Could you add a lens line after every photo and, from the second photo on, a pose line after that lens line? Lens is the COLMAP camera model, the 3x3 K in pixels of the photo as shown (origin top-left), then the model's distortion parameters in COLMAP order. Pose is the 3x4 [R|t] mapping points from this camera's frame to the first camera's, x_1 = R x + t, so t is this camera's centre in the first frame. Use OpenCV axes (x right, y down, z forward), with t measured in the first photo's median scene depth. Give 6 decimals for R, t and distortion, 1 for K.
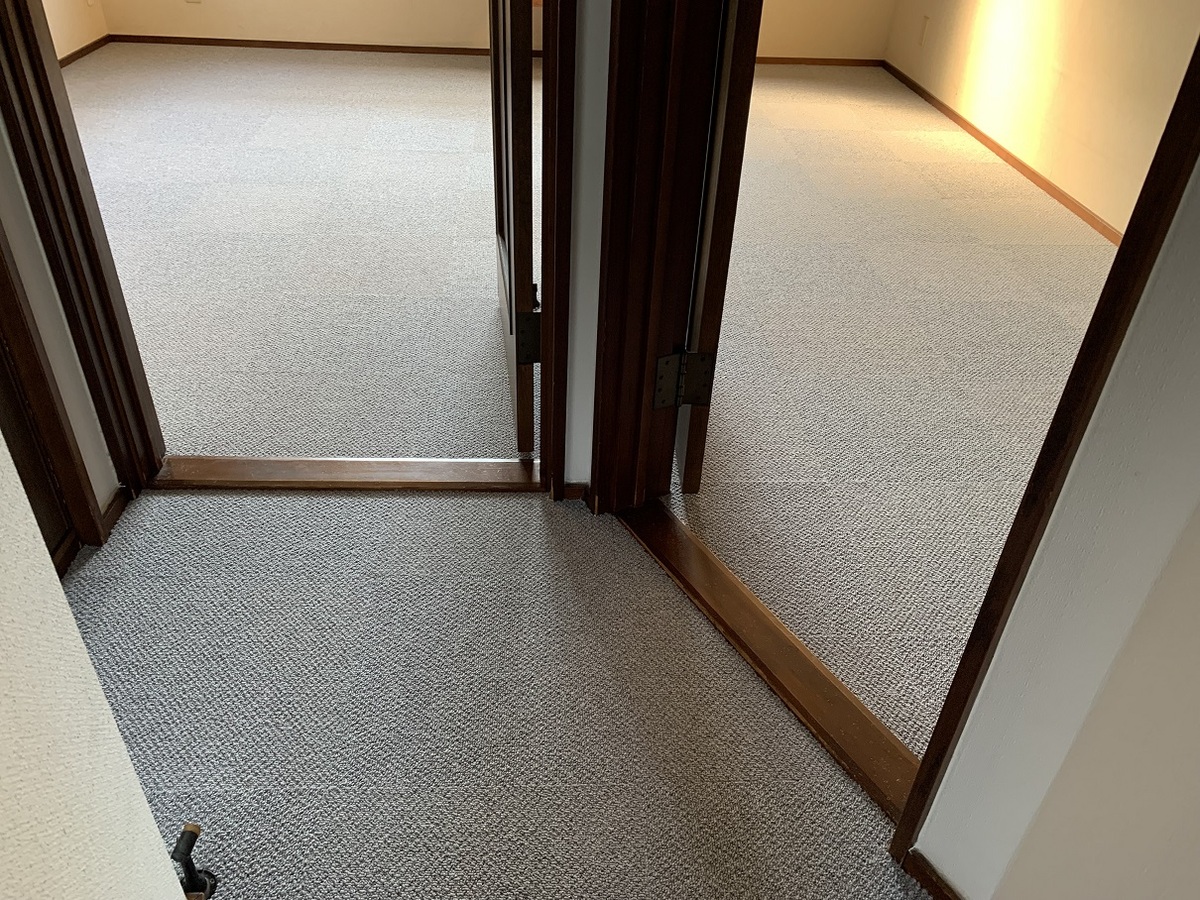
lens RADIAL K [[923.1, 0, 600.0], [0, 923.1, 450.0], [0, 0, 1]] dist [0.069597, -0.002485]
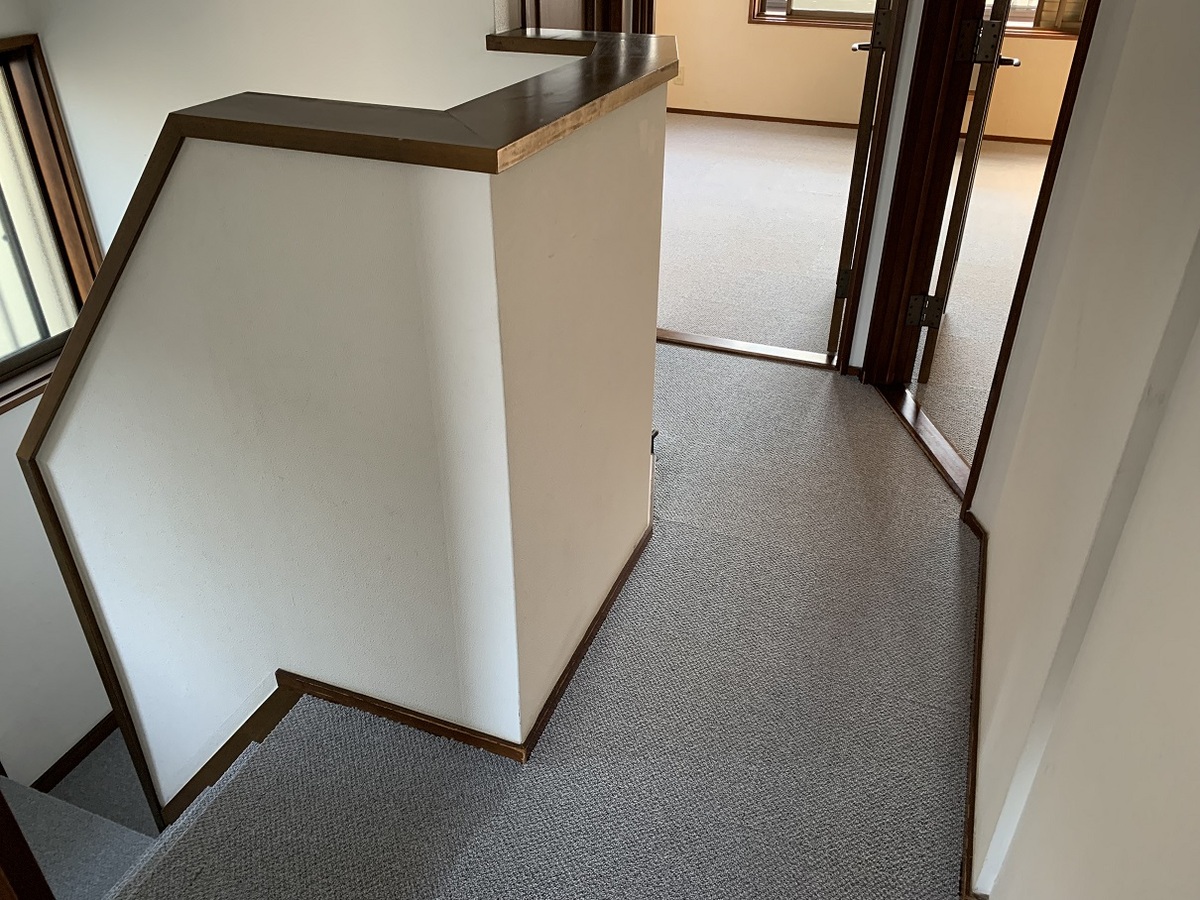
lens RADIAL K [[923.1, 0, 600.0], [0, 923.1, 450.0], [0, 0, 1]] dist [0.069597, -0.002485]
pose [[0.911956, 0.179270, -0.369050, 0.218516], [-0.201779, 0.979161, -0.022977, 0.339104], [0.357240, 0.095421, 0.929126, -0.841980]]
